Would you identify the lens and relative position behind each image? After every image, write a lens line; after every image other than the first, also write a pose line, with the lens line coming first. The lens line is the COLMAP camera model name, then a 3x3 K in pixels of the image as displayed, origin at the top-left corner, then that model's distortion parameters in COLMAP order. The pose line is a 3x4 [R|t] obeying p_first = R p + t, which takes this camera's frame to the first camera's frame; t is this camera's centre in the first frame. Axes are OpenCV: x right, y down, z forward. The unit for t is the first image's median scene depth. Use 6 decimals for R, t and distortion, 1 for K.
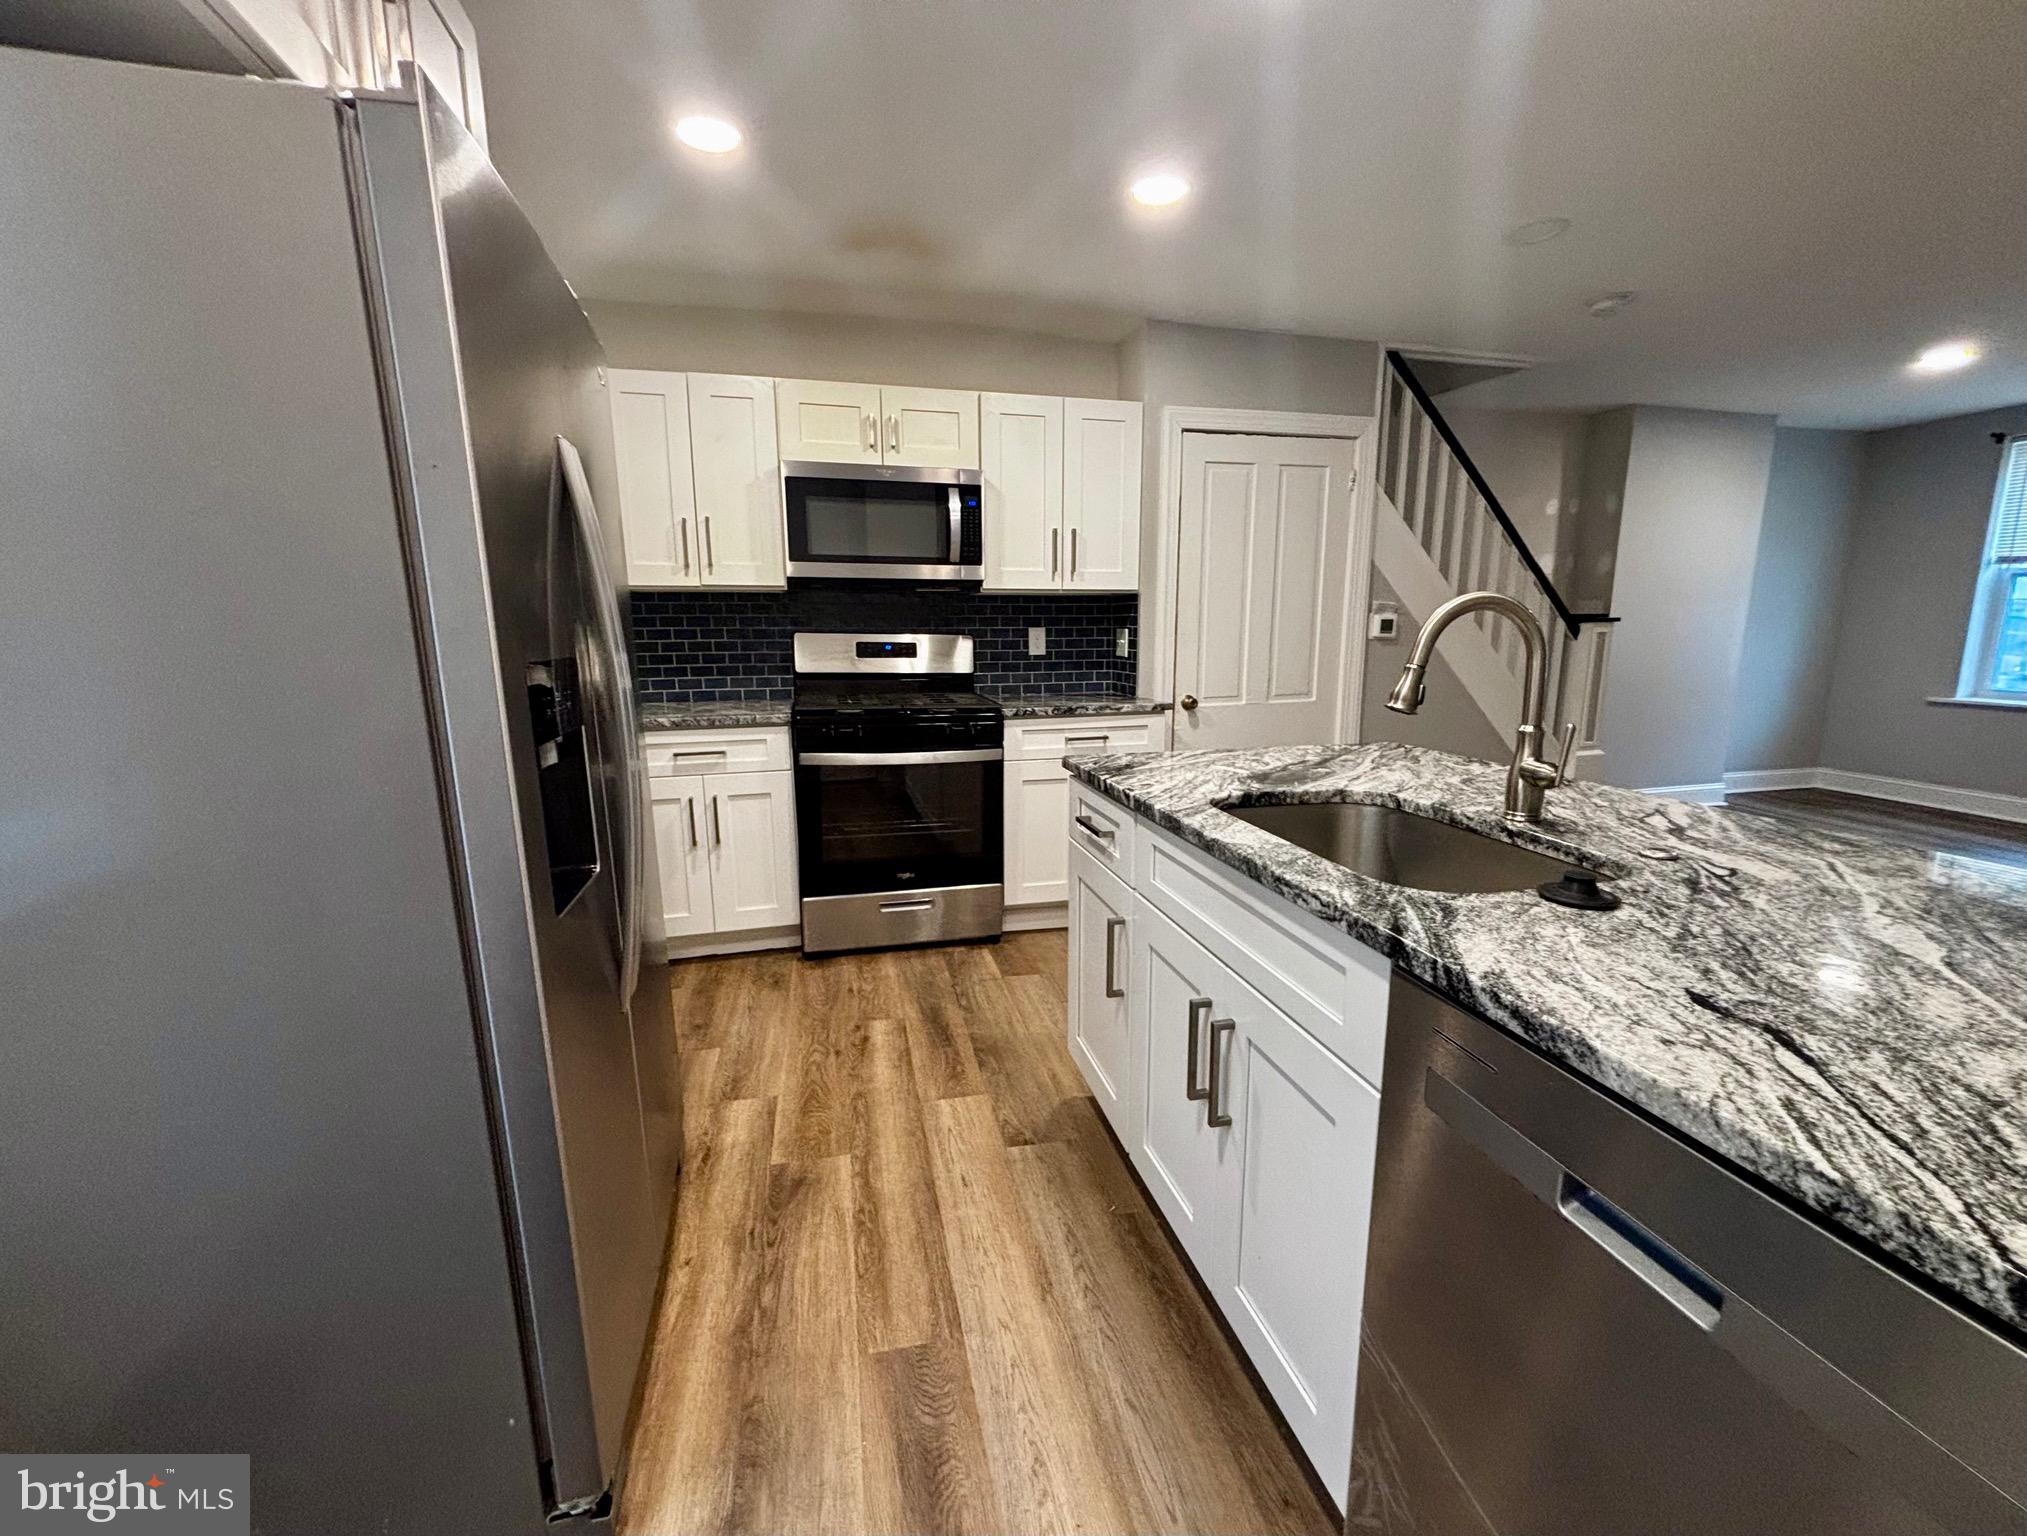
lens RADIAL K [[819.2, 0, 1034.0], [0, 819.2, 779.3], [0, 0, 1]] dist [0.008156, -0.000192]
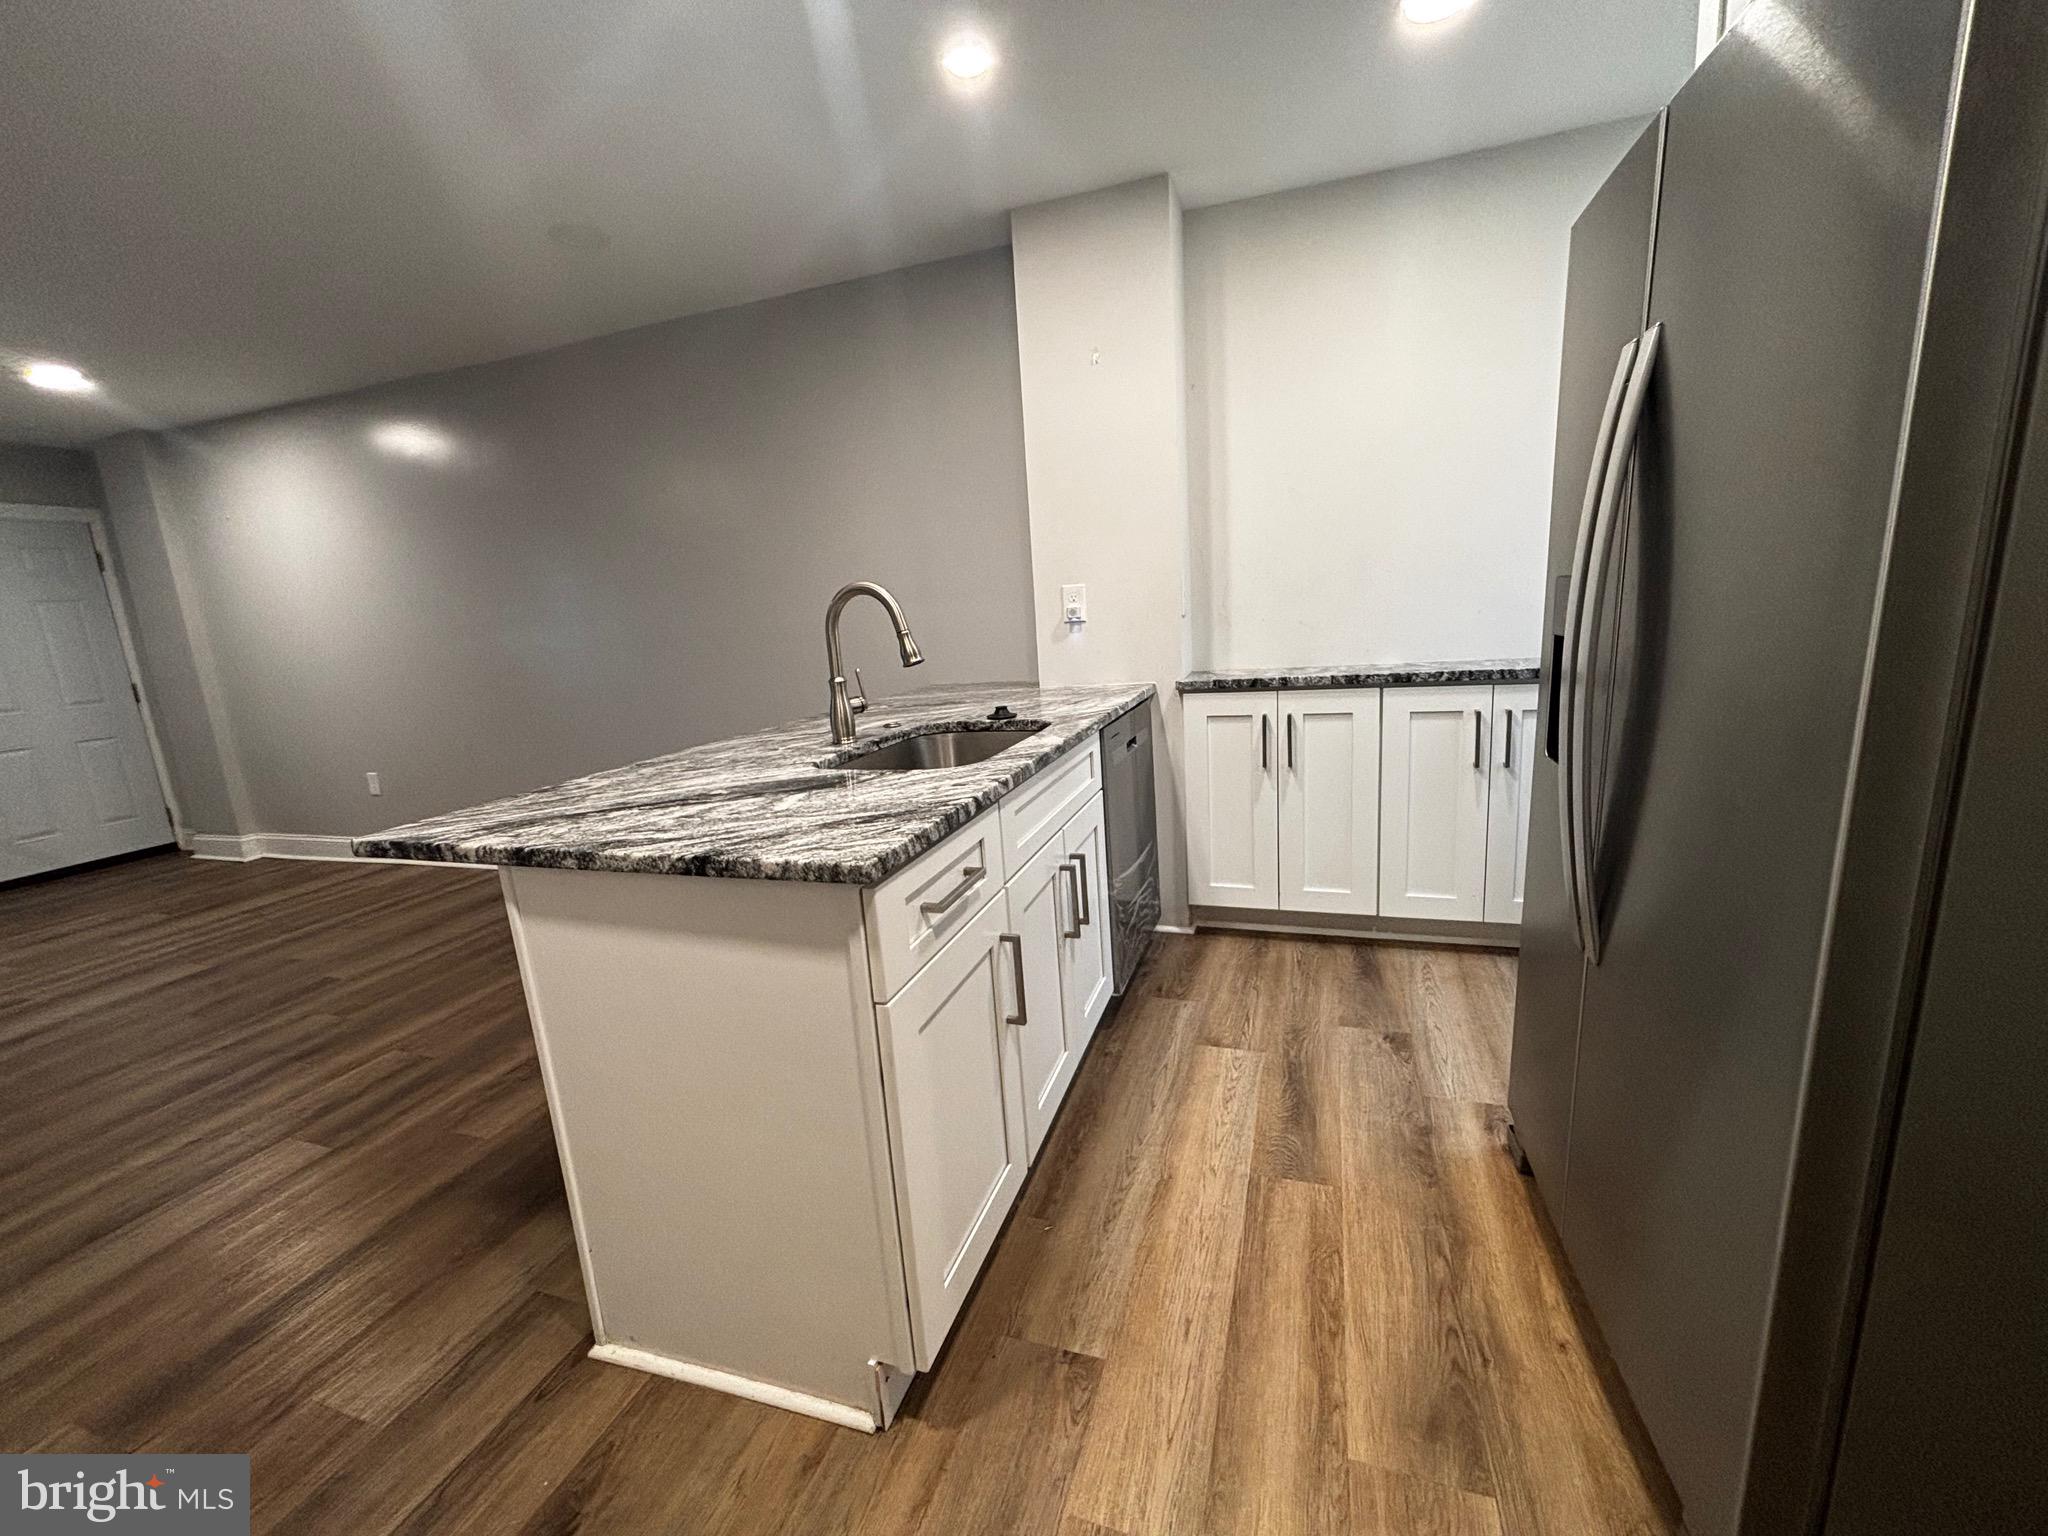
lens RADIAL K [[826.8, 0, 1022.8], [0, 826.8, 769.4], [0, 0, 1]] dist [0.001097, 0.000220]
pose [[-0.830899, -0.054681, 0.553730, -0.212829], [0.167653, 0.924309, 0.342848, -0.160023], [-0.530565, 0.377706, -0.758840, 0.890720]]
